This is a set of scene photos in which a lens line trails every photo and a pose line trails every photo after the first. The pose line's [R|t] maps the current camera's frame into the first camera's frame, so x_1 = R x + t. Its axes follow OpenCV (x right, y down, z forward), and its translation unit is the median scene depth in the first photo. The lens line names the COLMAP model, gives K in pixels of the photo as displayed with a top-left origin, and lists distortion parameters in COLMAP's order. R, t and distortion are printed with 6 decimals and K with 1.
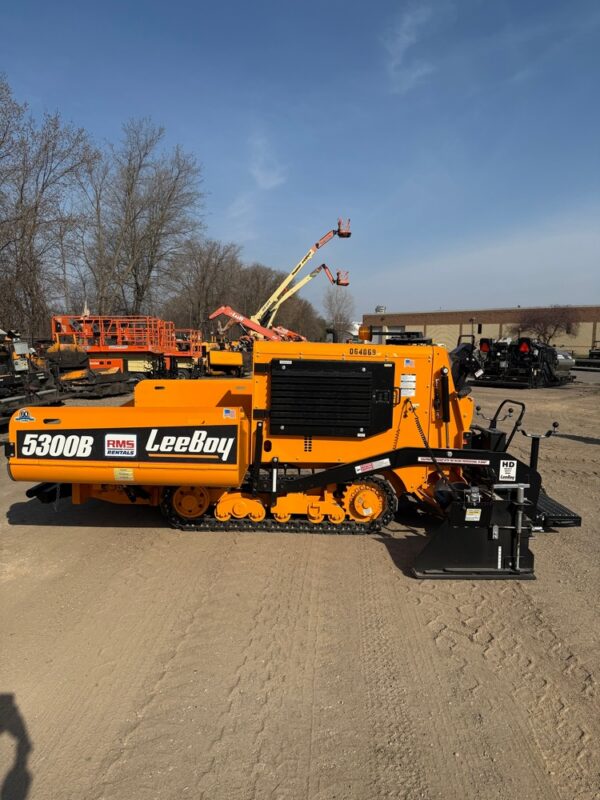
lens RADIAL K [[561.7, 0, 310.4], [0, 561.7, 375.0], [0, 0, 1]] dist [0.041256, -0.057061]
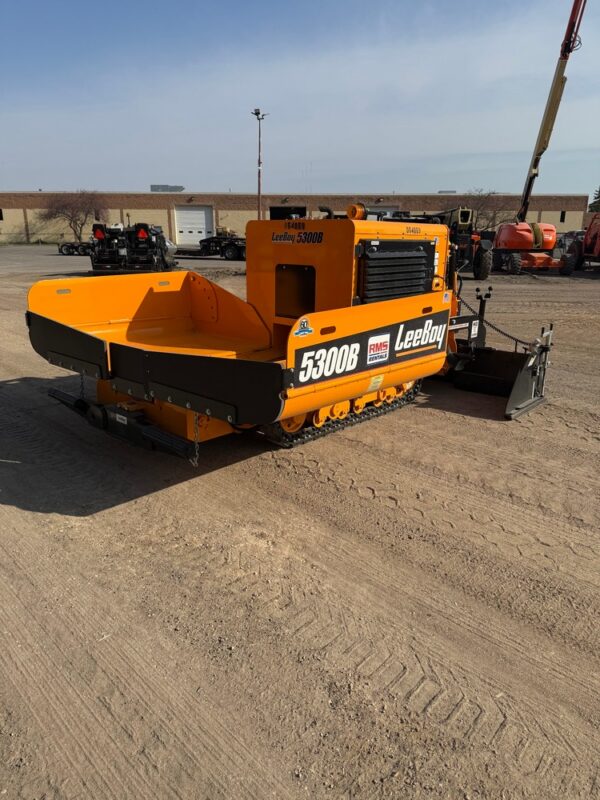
lens RADIAL K [[561.7, 0, 303.7], [0, 561.7, 397.8], [0, 0, 1]] dist [0.041256, -0.057061]
pose [[0.697536, -0.212626, 0.684276, -0.781144], [0.050995, 0.967269, 0.248578, -0.012086], [-0.714733, -0.138497, 0.685548, 0.402440]]
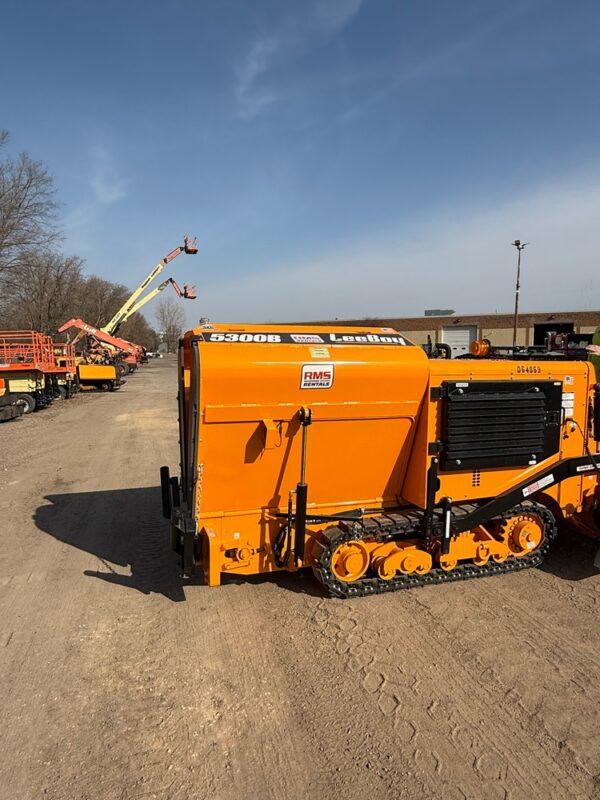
lens RADIAL K [[509.5, 0, 297.9], [0, 509.5, 399.3], [0, 0, 1]] dist [0.004782, -0.012995]
pose [[0.956931, -0.052138, 0.285596, -0.481095], [0.041834, 0.998239, 0.042067, -0.042279], [-0.287286, -0.028308, 0.957427, 0.326669]]
